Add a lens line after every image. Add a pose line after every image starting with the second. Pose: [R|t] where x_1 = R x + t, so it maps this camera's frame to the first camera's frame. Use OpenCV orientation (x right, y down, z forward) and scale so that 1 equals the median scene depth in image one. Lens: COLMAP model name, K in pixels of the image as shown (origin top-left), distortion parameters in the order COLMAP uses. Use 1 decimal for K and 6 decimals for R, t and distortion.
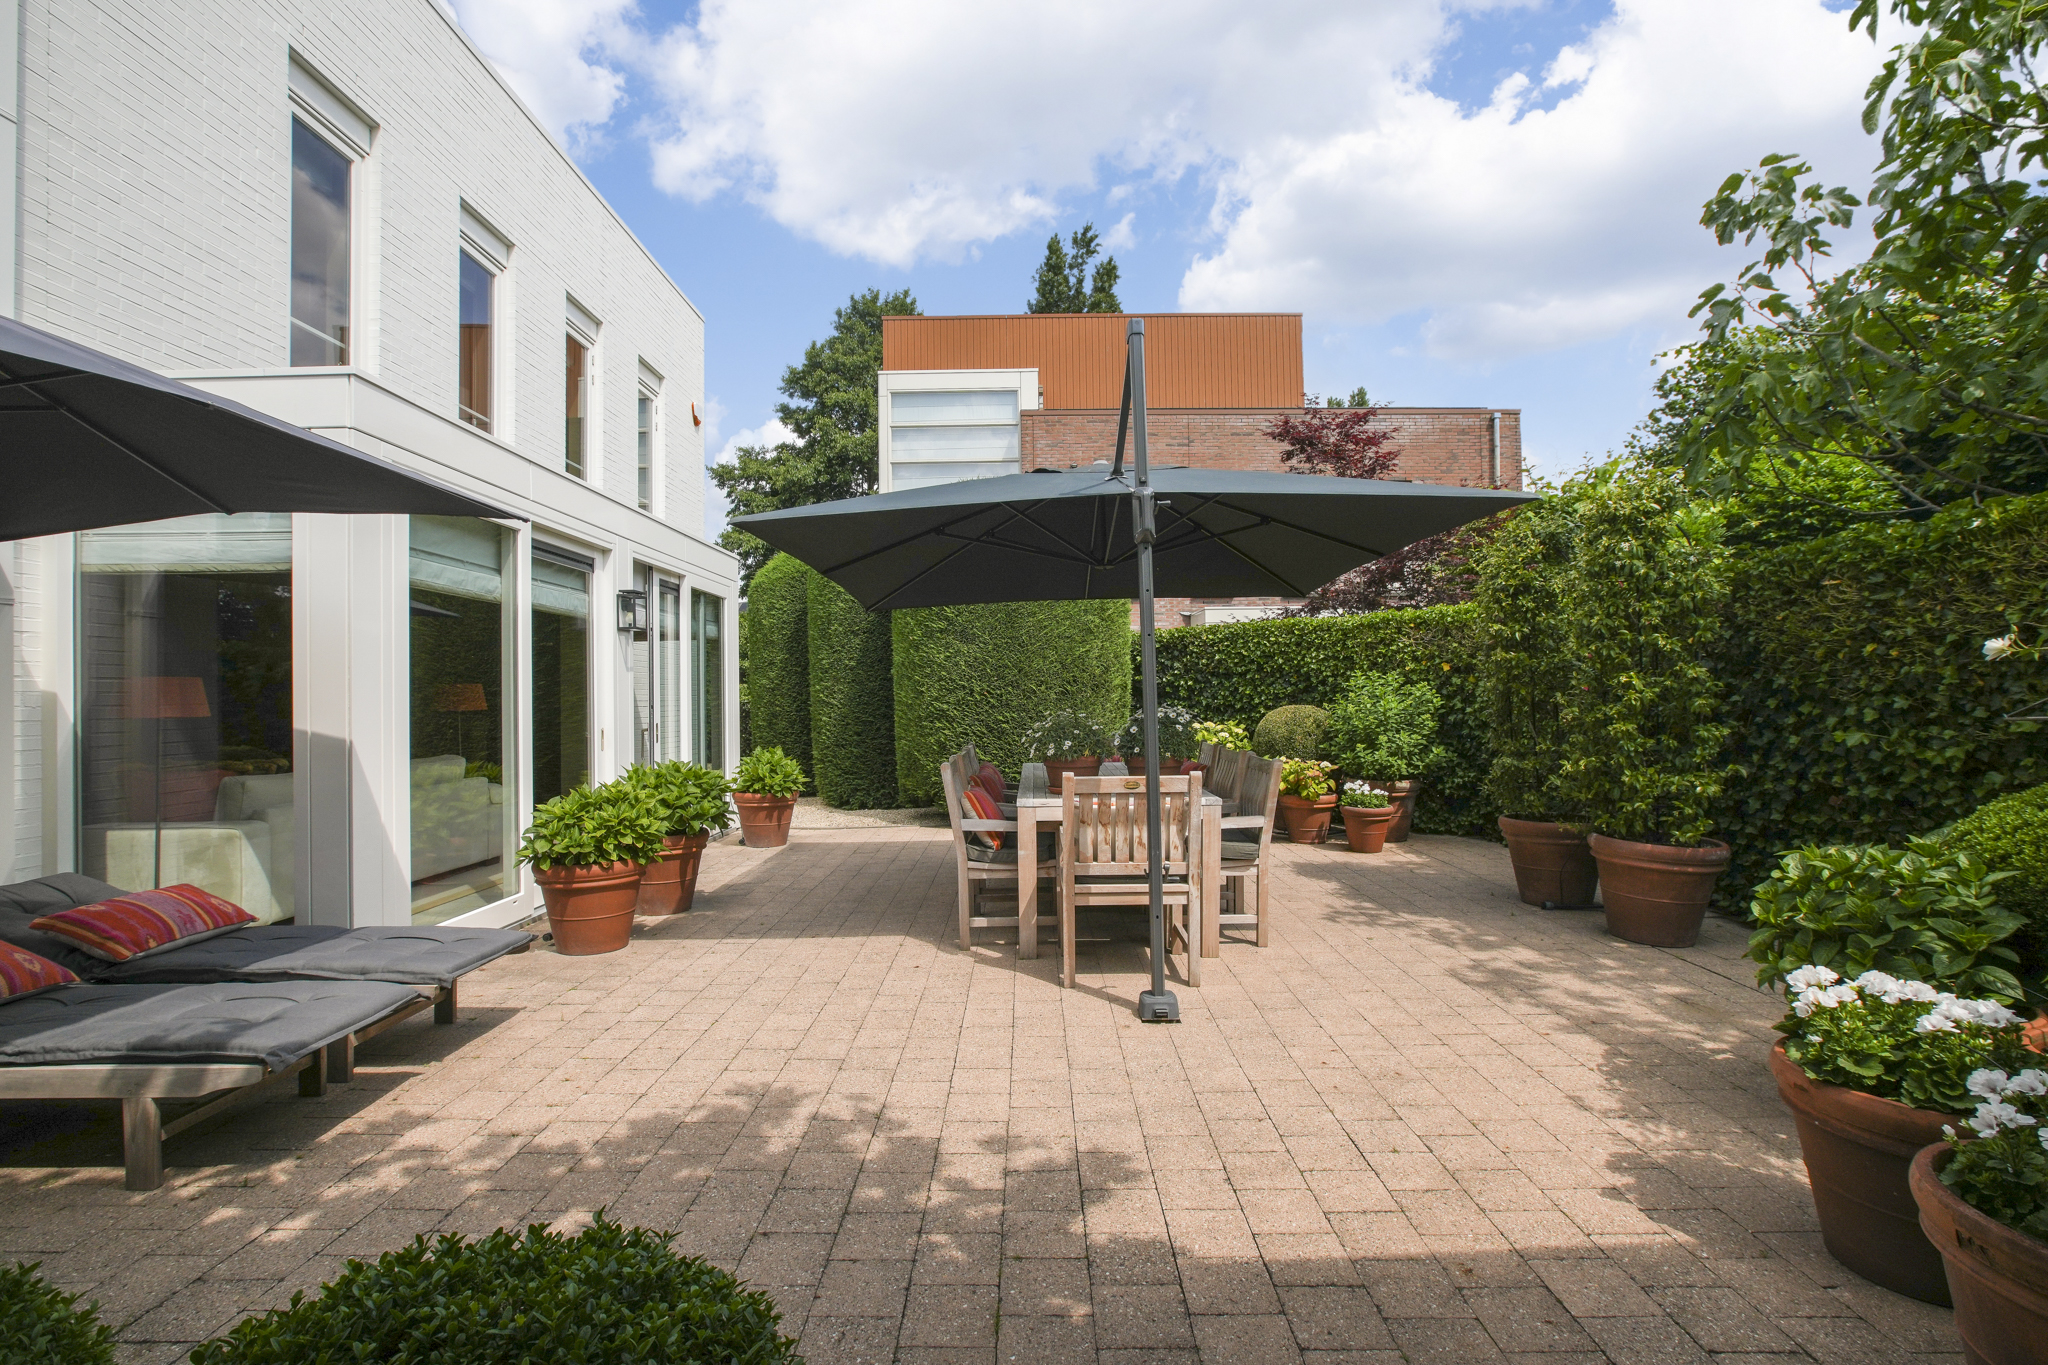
lens RADIAL K [[945.1, 0, 1032.0], [0, 945.1, 701.6], [0, 0, 1]] dist [-0.046723, 0.021569]
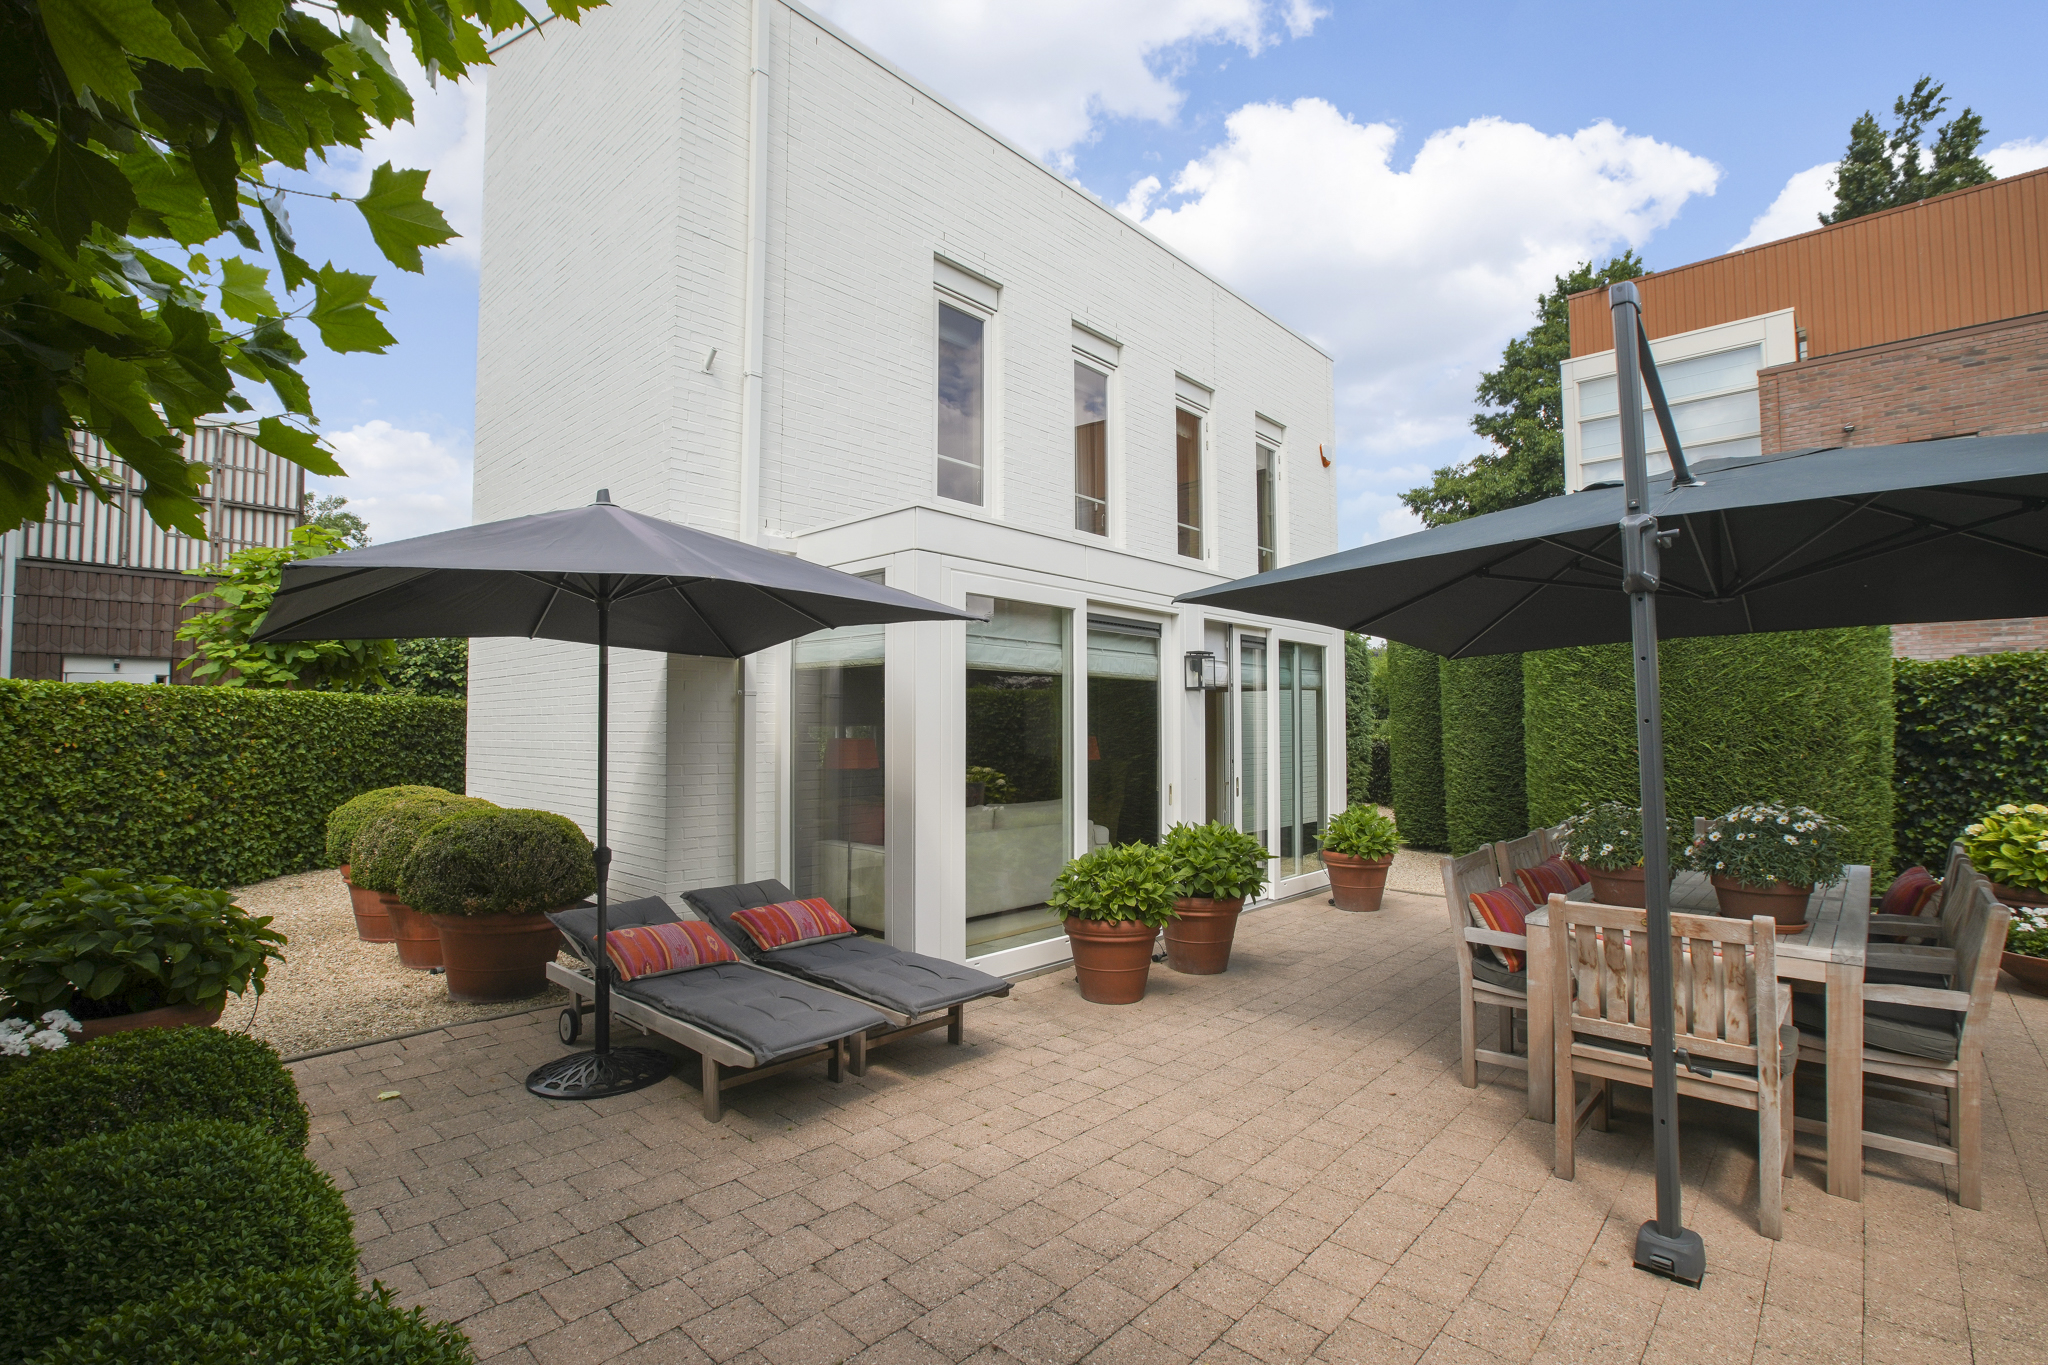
lens RADIAL K [[956.5, 0, 1020.4], [0, 956.5, 705.2], [0, 0, 1]] dist [-0.056870, 0.022002]
pose [[0.729359, -0.005869, -0.684105, 0.184421], [-0.009832, 0.999770, -0.019059, -0.044616], [0.684060, 0.020628, 0.729134, 0.115912]]
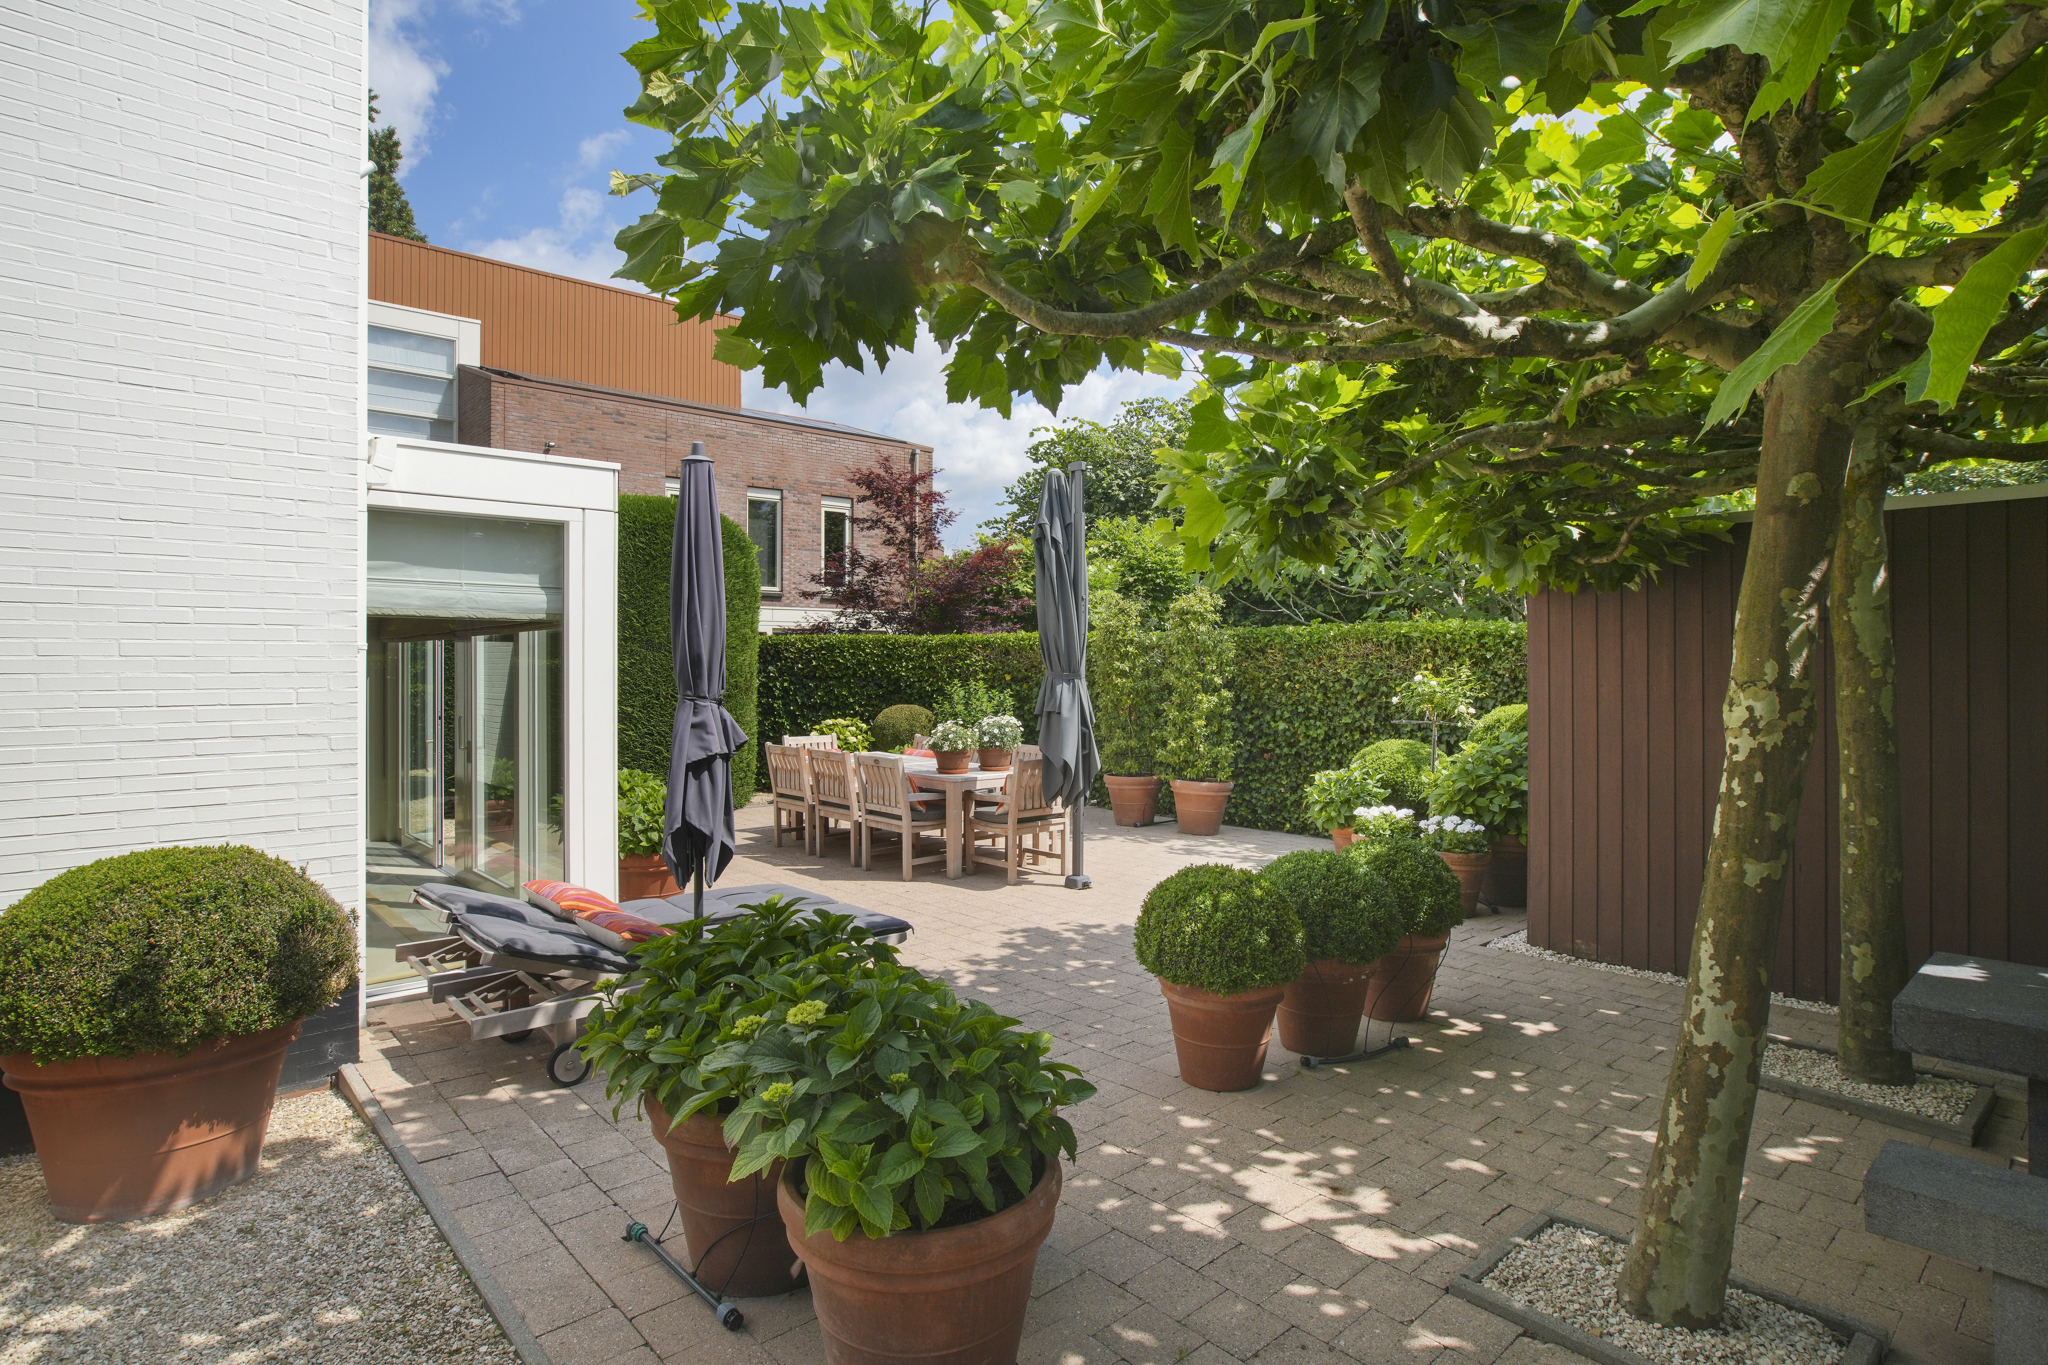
lens RADIAL K [[1132.4, 0, 1024.0], [0, 1132.4, 682.5], [0, 0, 1]] dist [-0.061735, -0.000015]
pose [[0.726342, -0.001666, 0.687331, -1.034156], [-0.003733, 0.999973, 0.006369, -0.057842], [-0.687323, -0.007192, 0.726316, -0.374625]]
